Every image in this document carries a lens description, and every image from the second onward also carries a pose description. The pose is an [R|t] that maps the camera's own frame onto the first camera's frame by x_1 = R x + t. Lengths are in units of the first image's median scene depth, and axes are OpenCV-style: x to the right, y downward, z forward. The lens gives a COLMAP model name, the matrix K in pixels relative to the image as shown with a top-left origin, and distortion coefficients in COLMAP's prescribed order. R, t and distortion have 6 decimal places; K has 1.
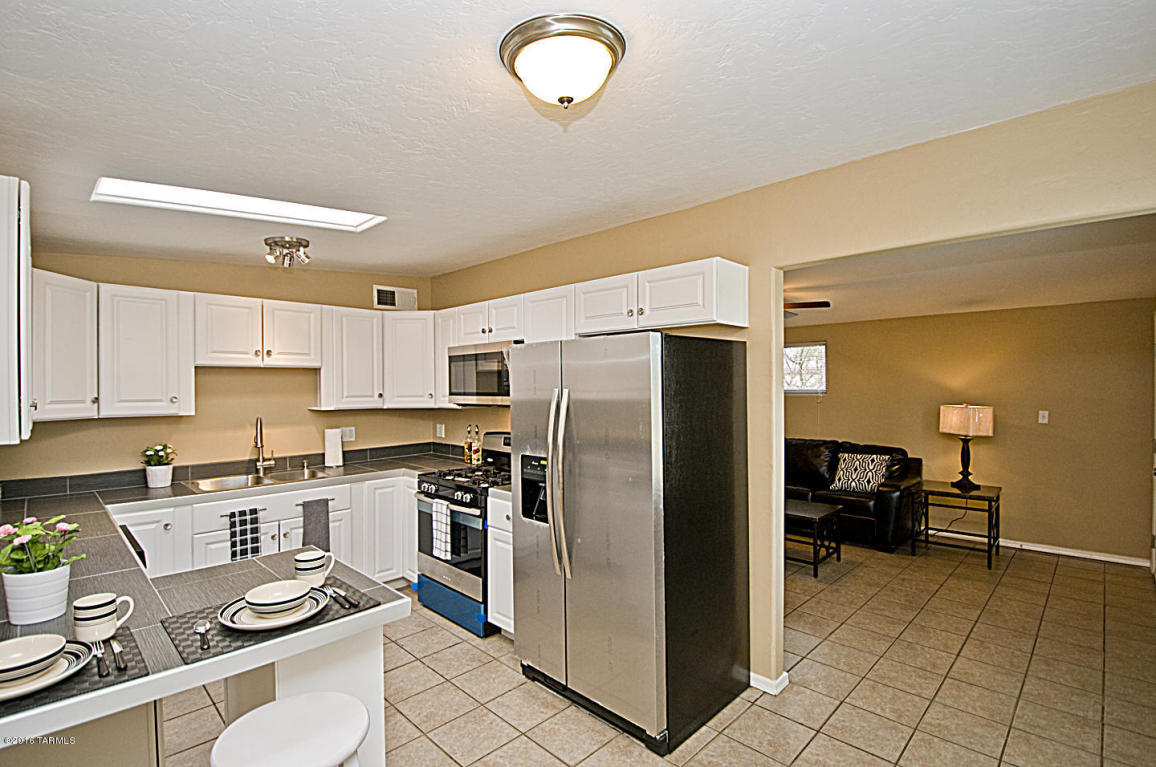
lens RADIAL K [[536.1, 0, 579.8], [0, 536.1, 389.7], [0, 0, 1]] dist [-0.022236, -0.002865]
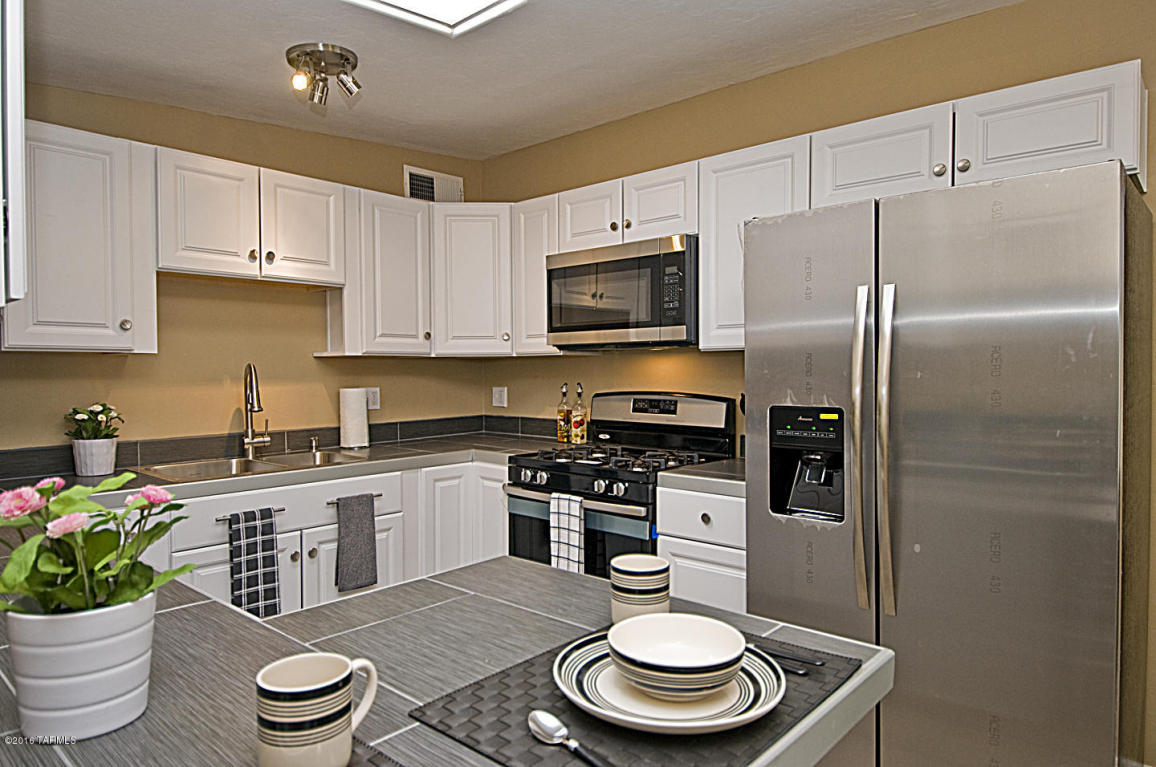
lens RADIAL K [[725.1, 0, 576.7], [0, 725.1, 387.4], [0, 0, 1]] dist [-0.009264, 0.002079]
pose [[0.999568, 0.000267, 0.029383, -0.258527], [-0.000853, 0.999801, 0.019953, 0.063556], [-0.029371, -0.019970, 0.999369, 0.160884]]
